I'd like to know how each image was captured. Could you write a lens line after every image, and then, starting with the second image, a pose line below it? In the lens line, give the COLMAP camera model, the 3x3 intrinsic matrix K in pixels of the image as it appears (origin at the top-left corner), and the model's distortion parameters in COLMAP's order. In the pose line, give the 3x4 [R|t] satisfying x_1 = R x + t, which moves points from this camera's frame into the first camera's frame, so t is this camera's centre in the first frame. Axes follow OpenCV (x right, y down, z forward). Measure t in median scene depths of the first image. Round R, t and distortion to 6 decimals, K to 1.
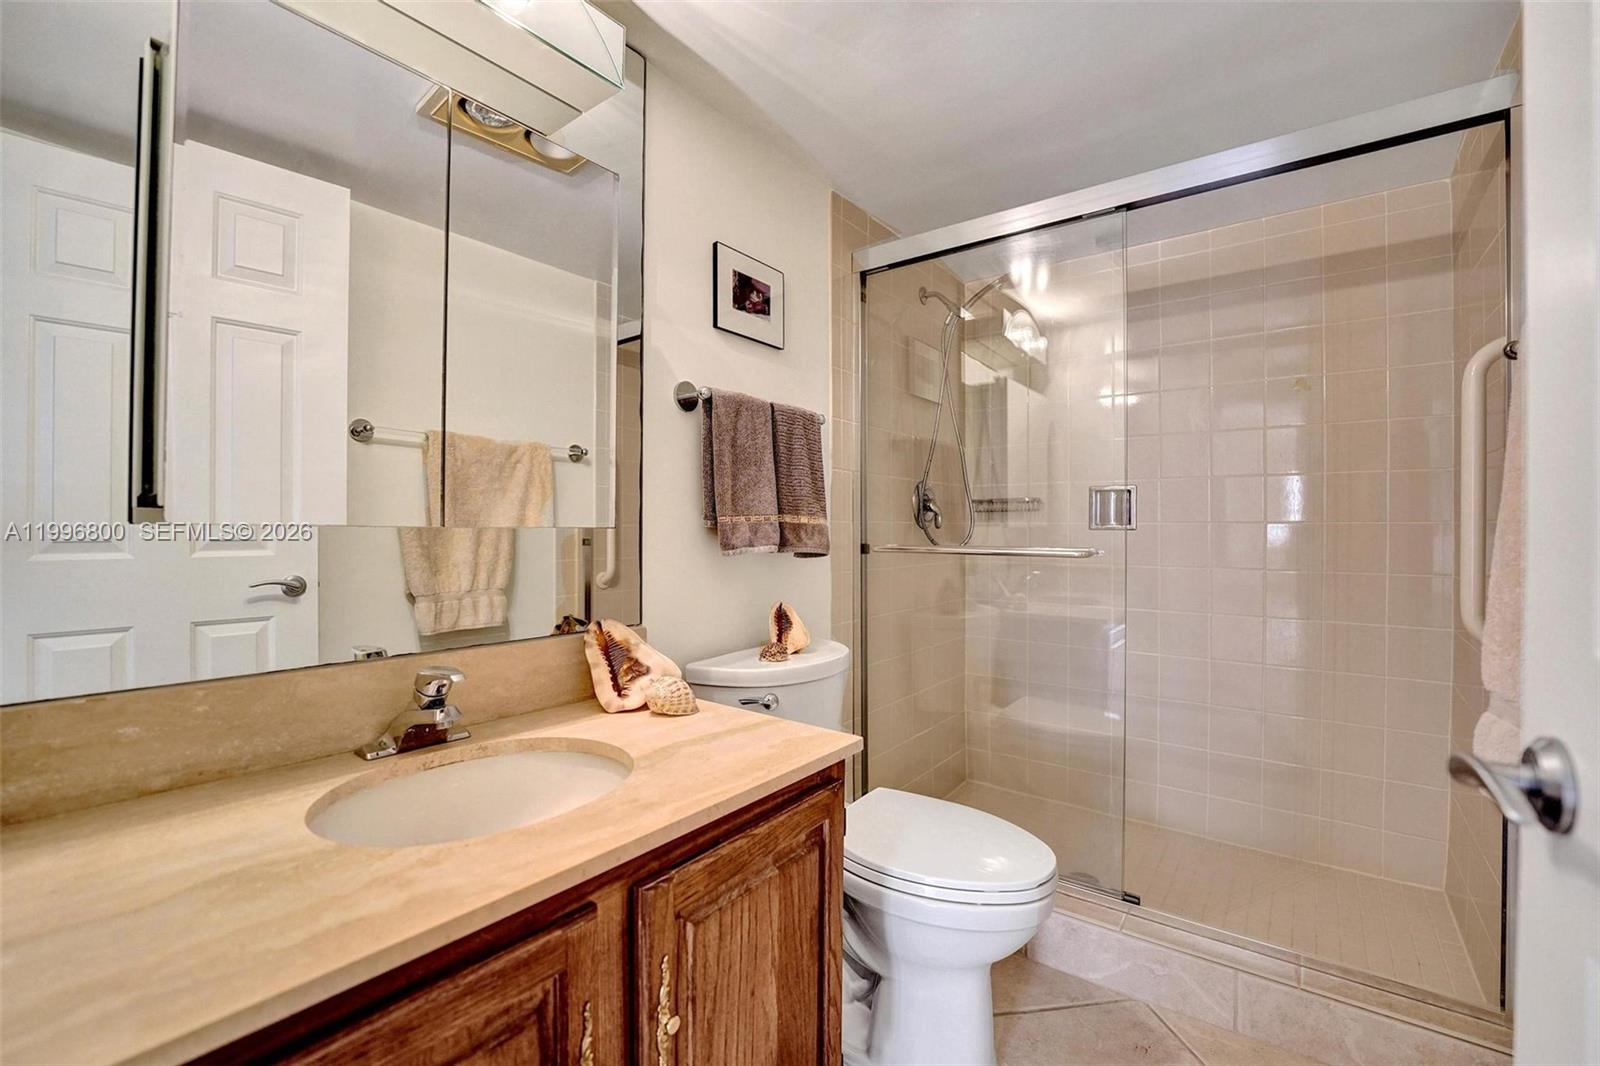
lens RADIAL K [[663.8, 0, 799.1], [0, 663.8, 528.1], [0, 0, 1]] dist [-0.021392, 0.000266]
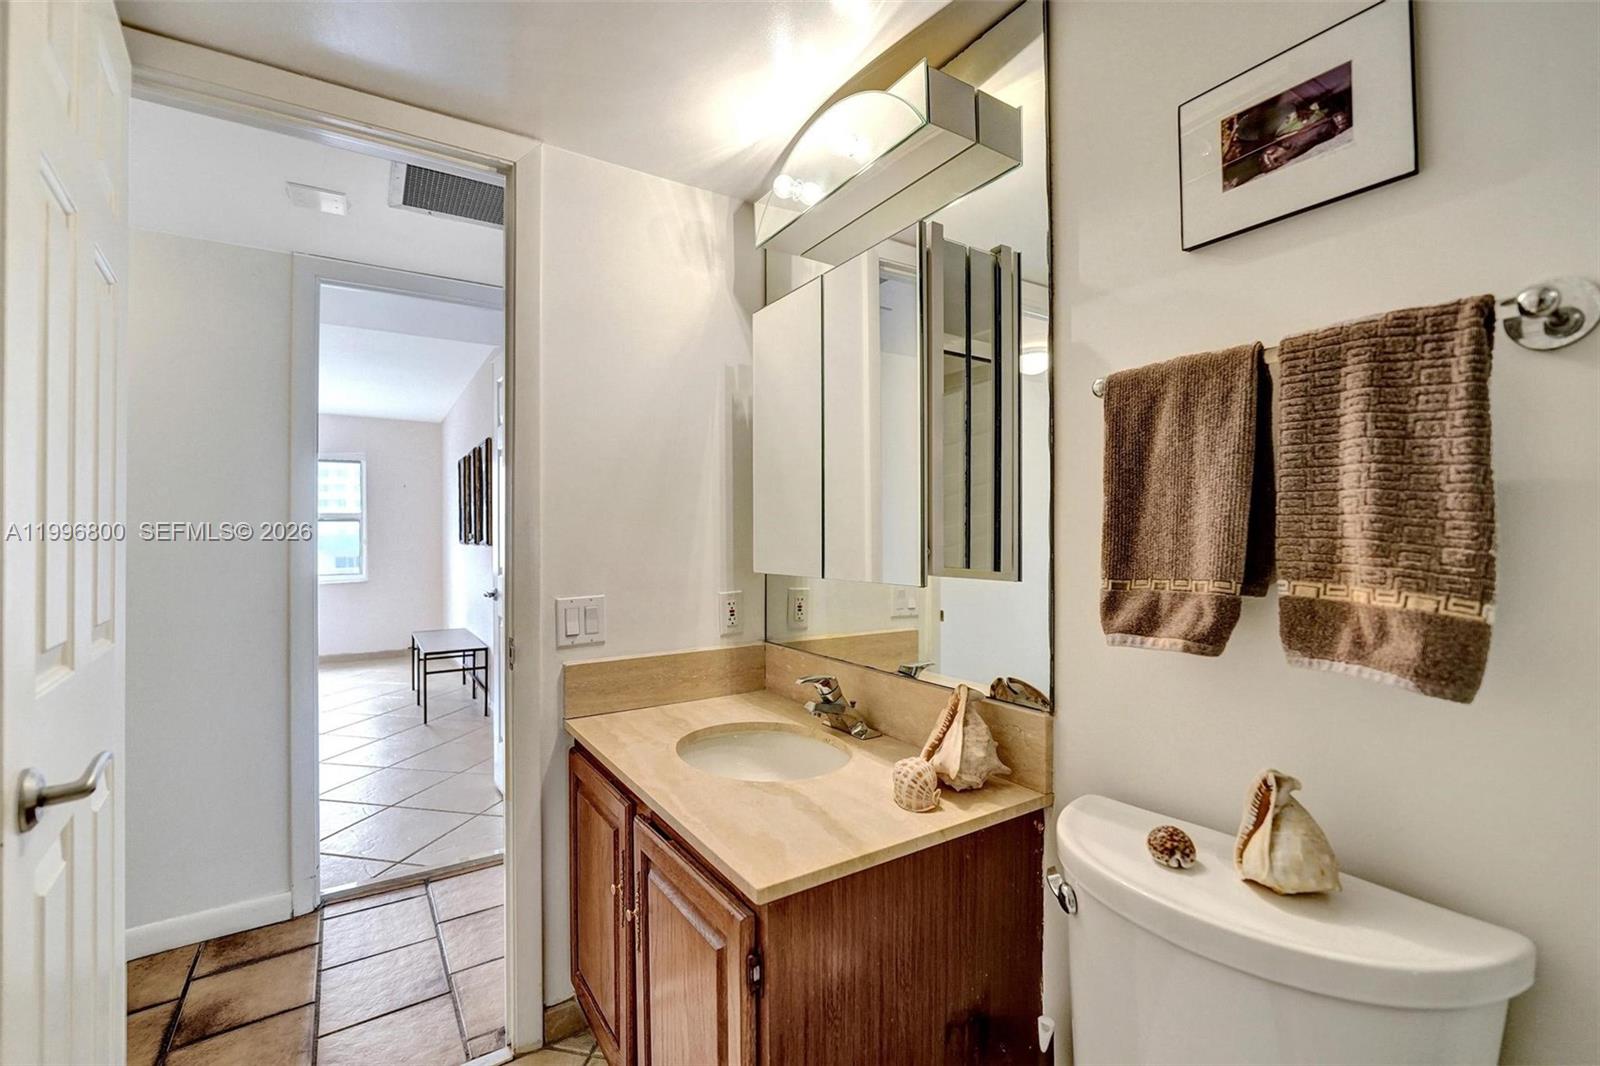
lens RADIAL K [[663.8, 0, 798.6], [0, 663.8, 540.6], [0, 0, 1]] dist [-0.021392, 0.000266]
pose [[-0.318324, -0.005863, -0.947964, 0.817584], [0.005541, 0.999952, -0.008045, -0.072567], [0.947966, -0.007814, -0.318276, 1.333642]]
